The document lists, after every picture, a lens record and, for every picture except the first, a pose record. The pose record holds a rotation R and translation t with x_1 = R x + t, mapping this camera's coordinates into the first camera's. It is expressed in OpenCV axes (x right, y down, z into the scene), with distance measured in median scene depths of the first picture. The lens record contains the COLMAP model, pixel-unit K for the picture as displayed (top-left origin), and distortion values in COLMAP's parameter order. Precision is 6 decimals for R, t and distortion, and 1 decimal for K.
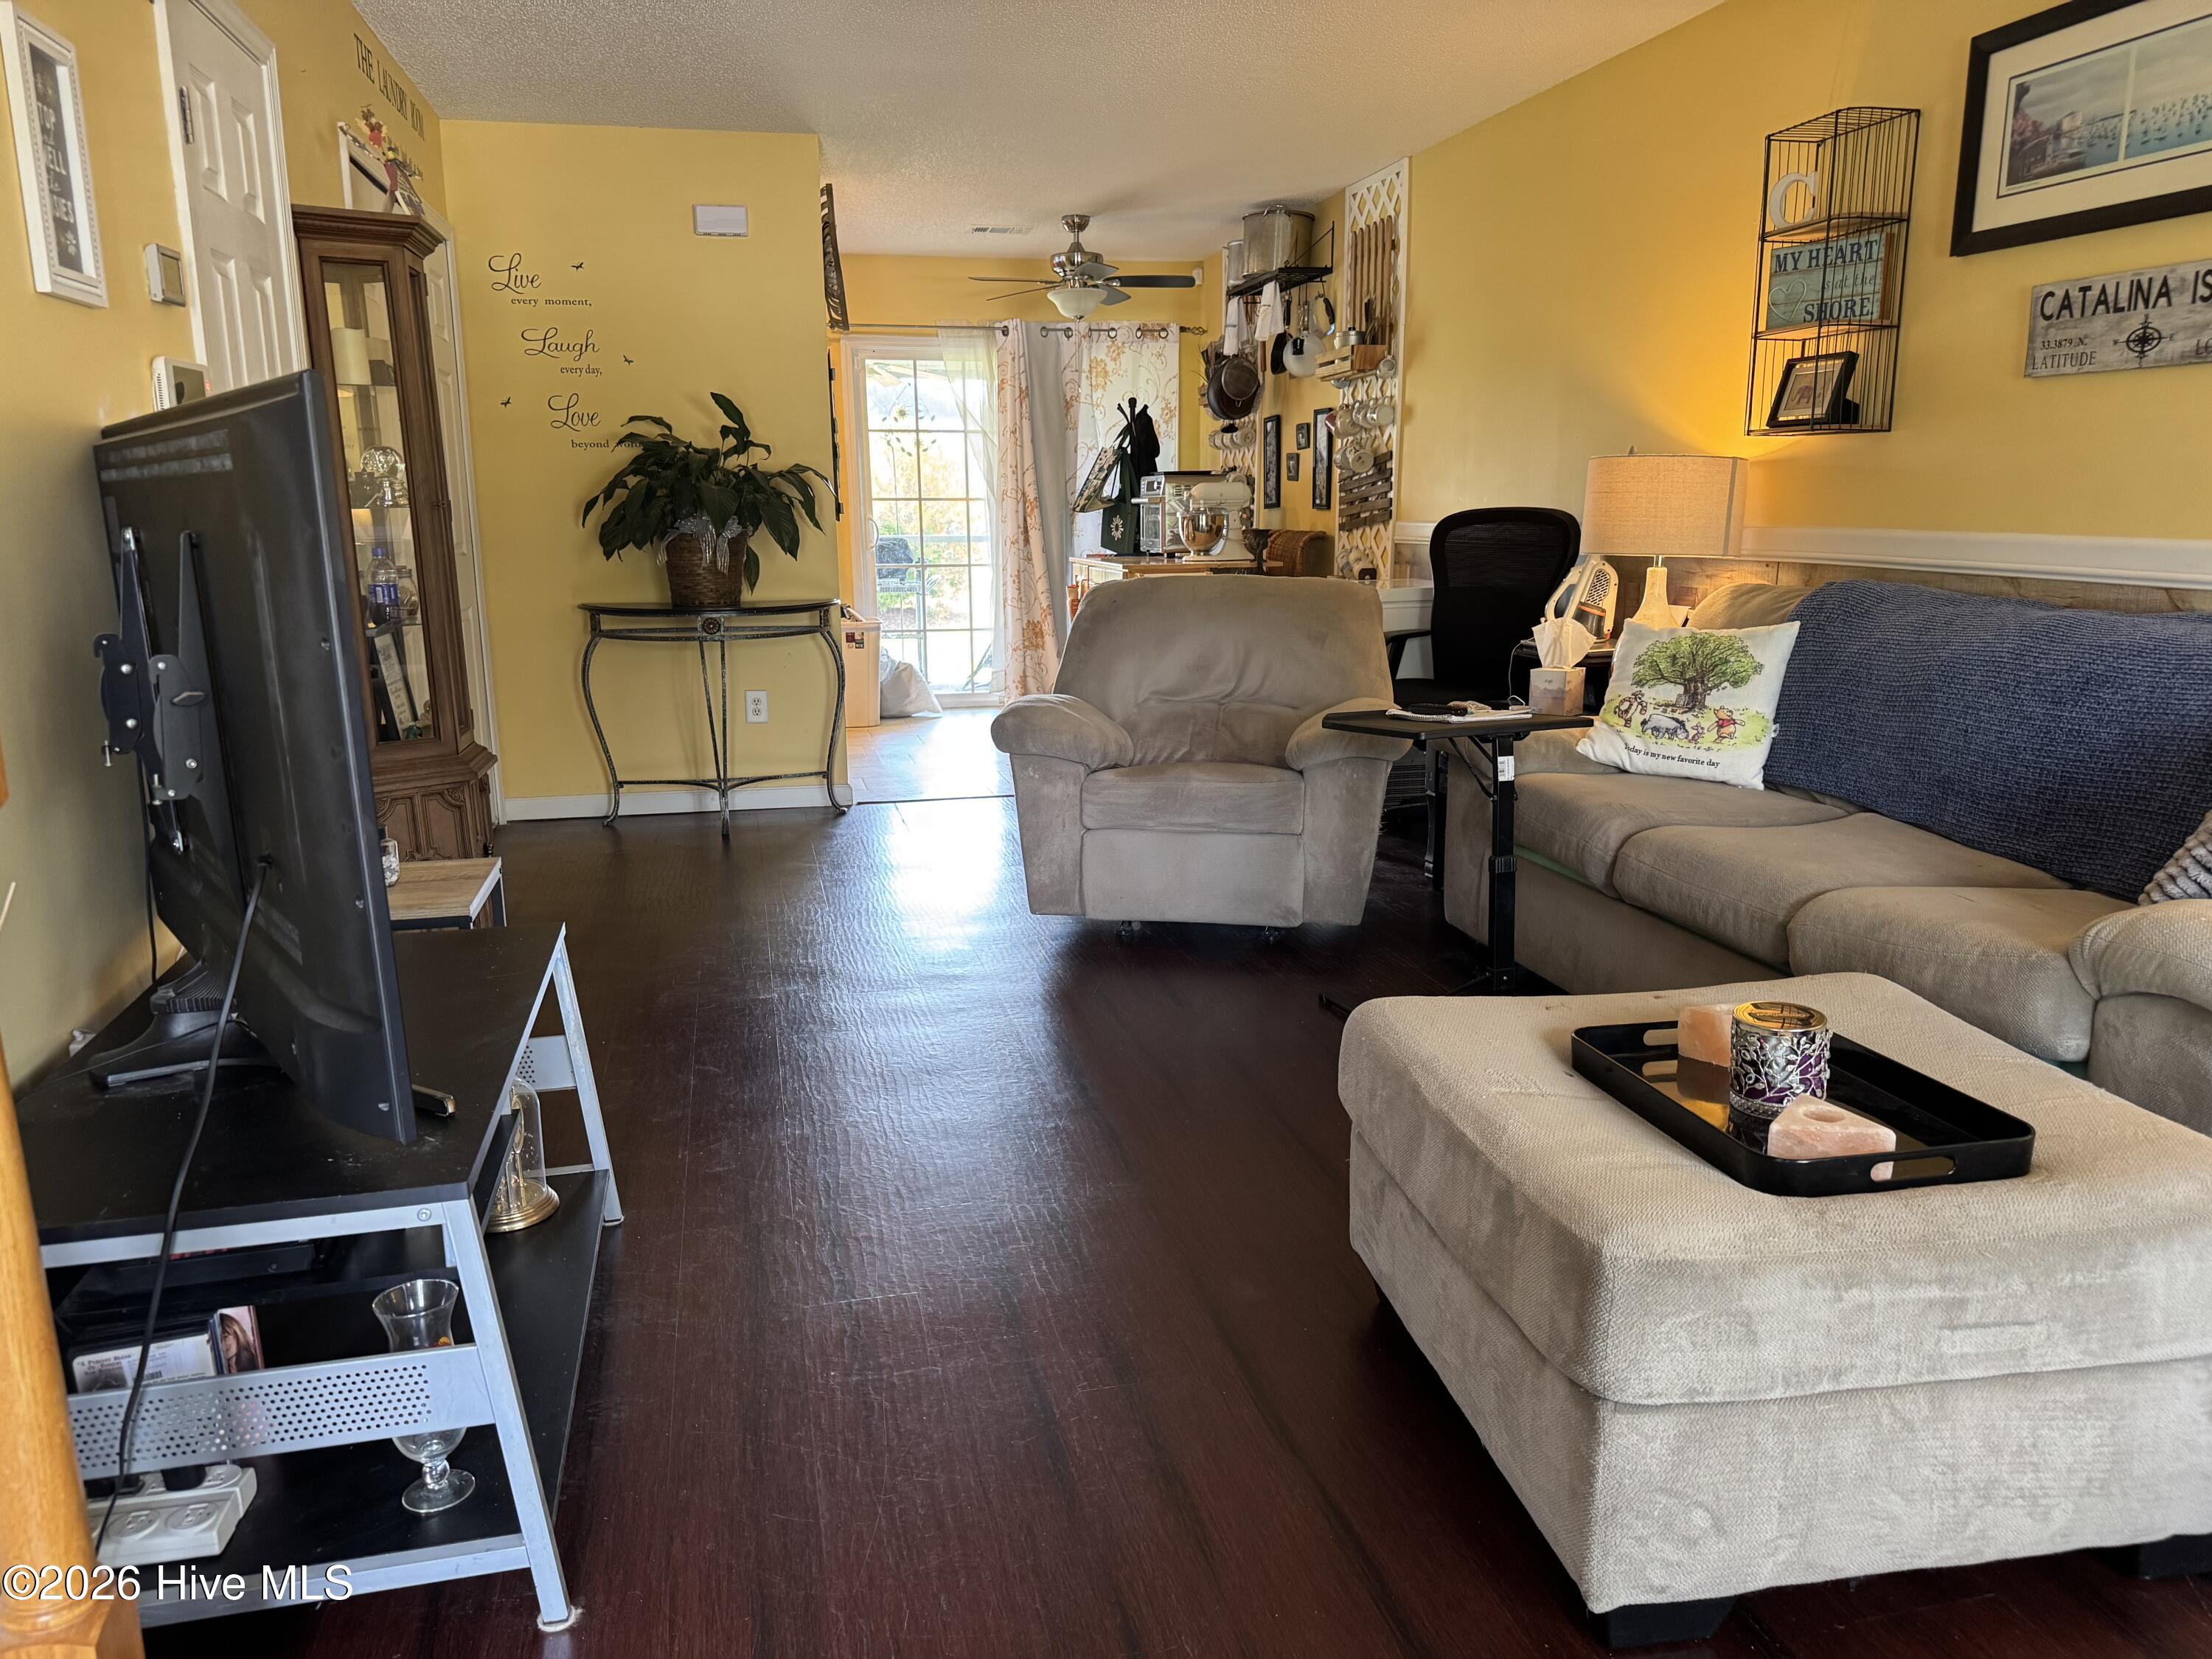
lens RADIAL K [[1568.7, 0, 1106.0], [0, 1568.7, 829.5], [0, 0, 1]] dist [0.021554, -0.008194]
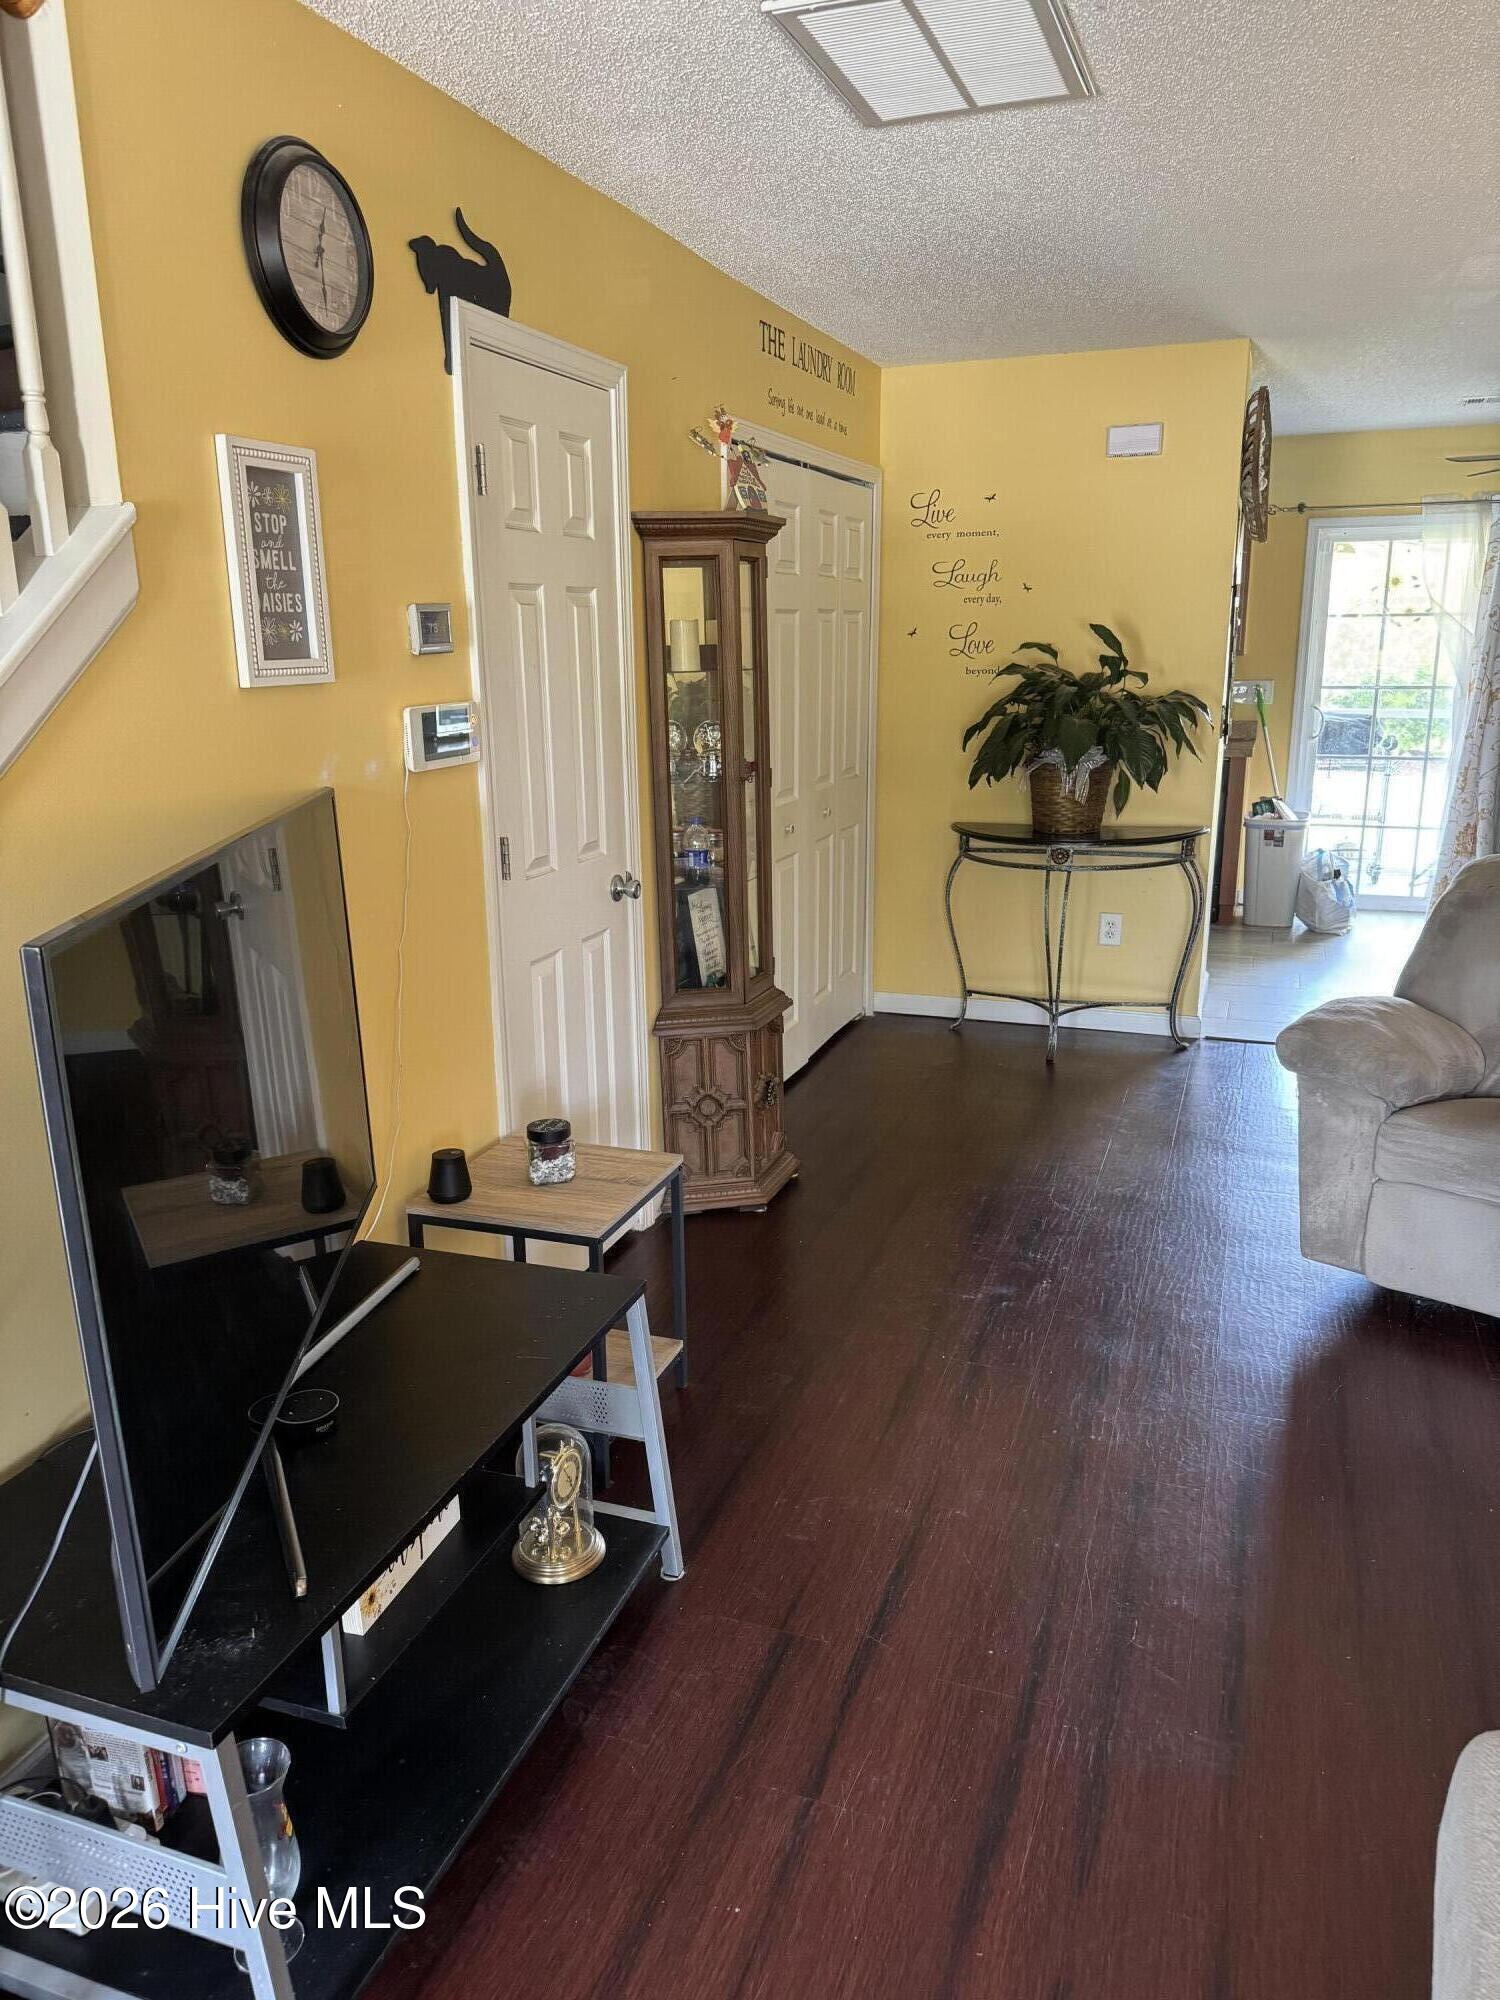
lens RADIAL K [[1365.4, 0, 750.0], [0, 1365.4, 1000.0], [0, 0, 1]] dist [0.154148, -0.179474]
pose [[0.833624, 0.136397, -0.535227, 0.070308], [-0.106188, 0.990529, 0.087037, -0.091945], [0.542029, -0.015721, 0.840213, 0.135602]]
